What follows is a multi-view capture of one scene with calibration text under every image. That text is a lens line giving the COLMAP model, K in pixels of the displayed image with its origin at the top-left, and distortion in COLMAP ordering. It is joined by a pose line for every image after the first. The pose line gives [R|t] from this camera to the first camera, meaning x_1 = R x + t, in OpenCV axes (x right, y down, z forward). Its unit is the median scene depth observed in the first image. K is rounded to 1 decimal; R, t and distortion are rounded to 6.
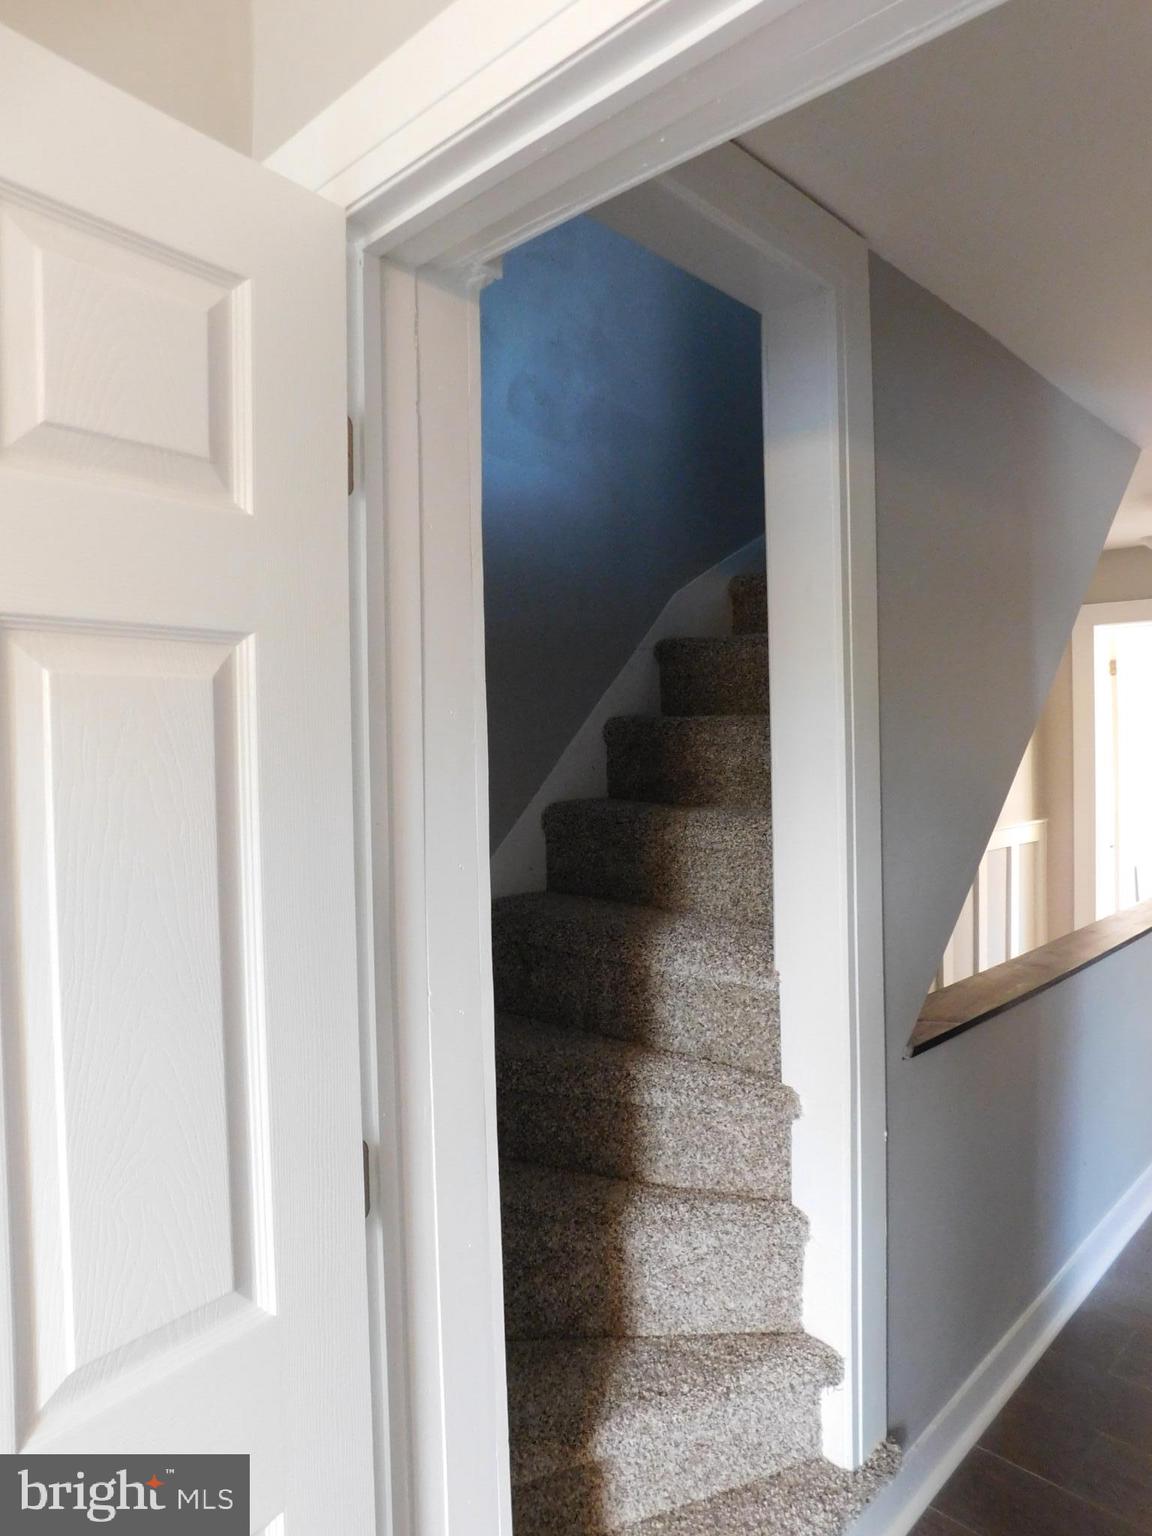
lens RADIAL K [[1014.1, 0, 576.0], [0, 1014.1, 768.0], [0, 0, 1]] dist [-0.068997, 0.040163]
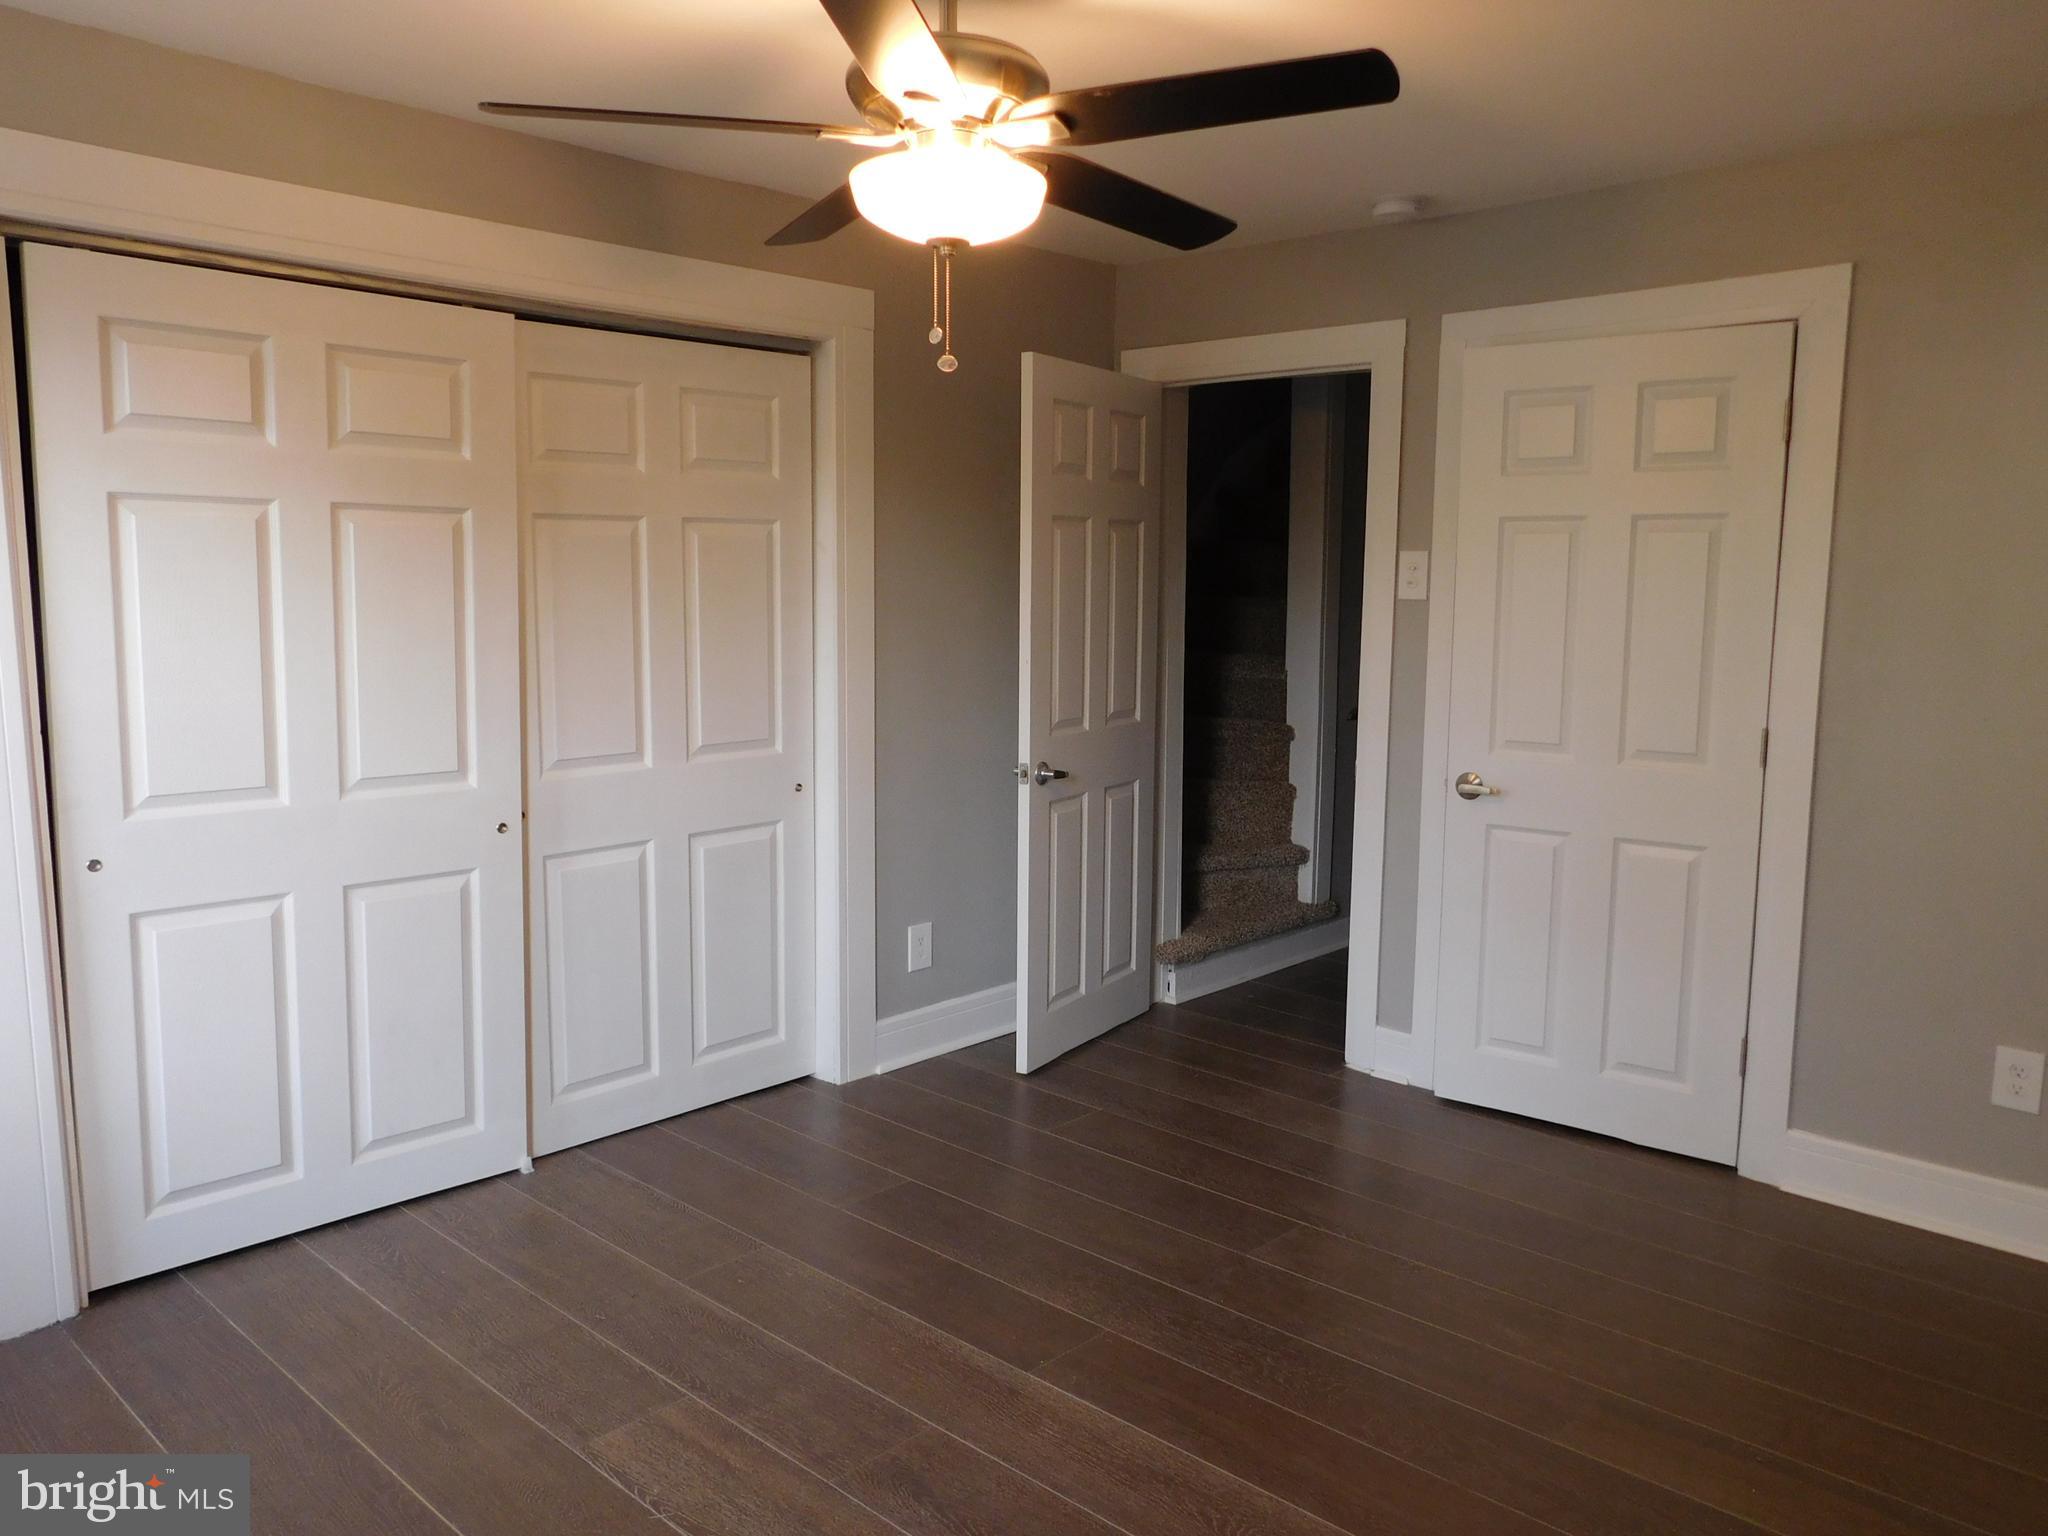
lens RADIAL K [[1494.0, 0, 1024.0], [0, 1494.0, 768.0], [0, 0, 1]] dist [-0.026577, 0.023262]
pose [[0.999507, 0.027378, 0.015393, -0.386191], [-0.028988, 0.992760, 0.116563, 0.059468], [-0.012091, -0.116952, 0.993064, -2.088448]]
